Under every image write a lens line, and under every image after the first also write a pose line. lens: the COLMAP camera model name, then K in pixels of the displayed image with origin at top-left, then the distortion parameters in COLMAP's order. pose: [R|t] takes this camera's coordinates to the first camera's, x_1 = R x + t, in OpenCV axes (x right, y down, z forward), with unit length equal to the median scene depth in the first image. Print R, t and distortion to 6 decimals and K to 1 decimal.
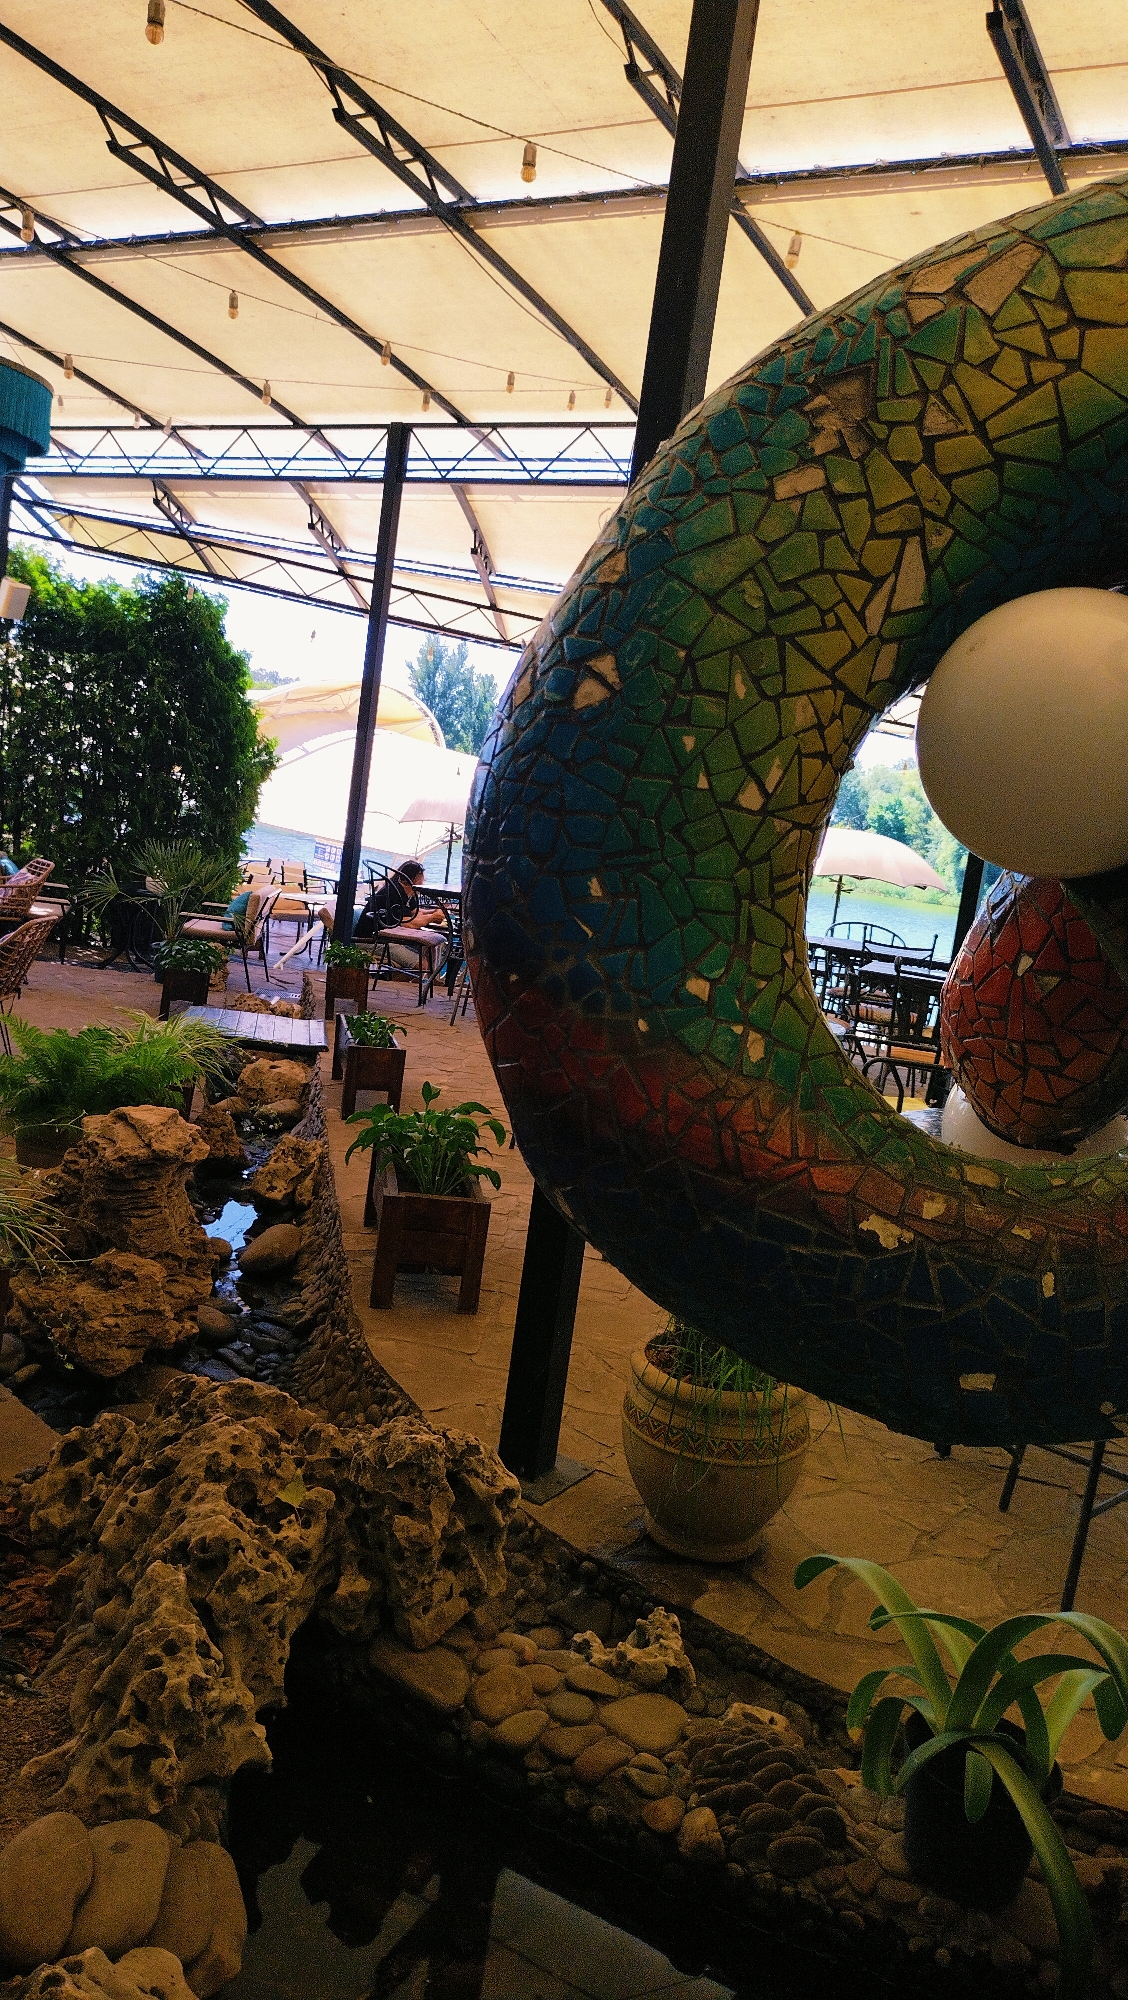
lens RADIAL K [[1479.8, 0, 563.9], [0, 1479.8, 994.1], [0, 0, 1]] dist [0.062728, -0.083773]
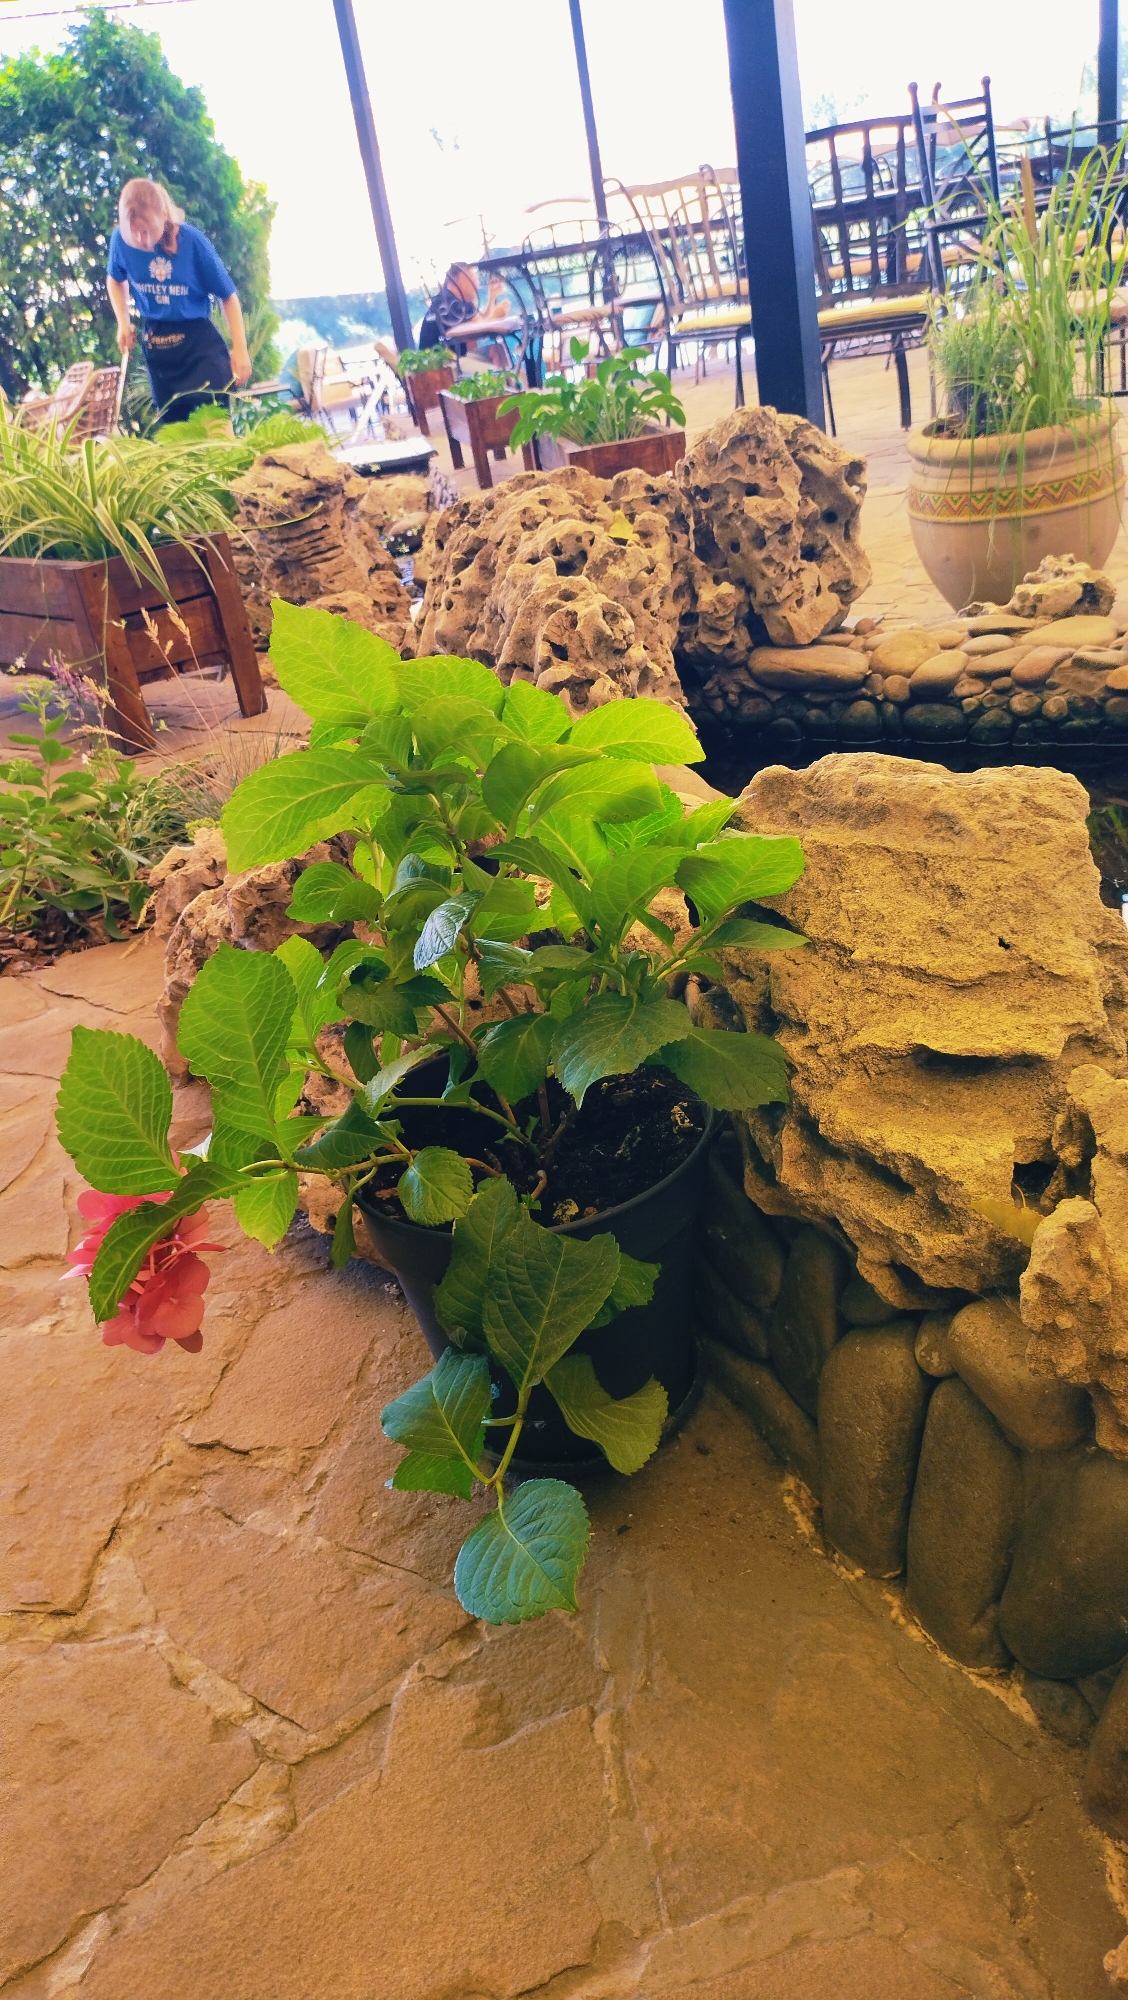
lens RADIAL K [[1479.8, 0, 563.9], [0, 1479.8, 994.1], [0, 0, 1]] dist [0.062728, -0.083773]
pose [[0.959052, -0.252961, -0.127394, -0.172298], [0.280019, 0.914376, 0.292413, 0.321185], [0.042517, -0.316112, 0.947769, 0.062033]]
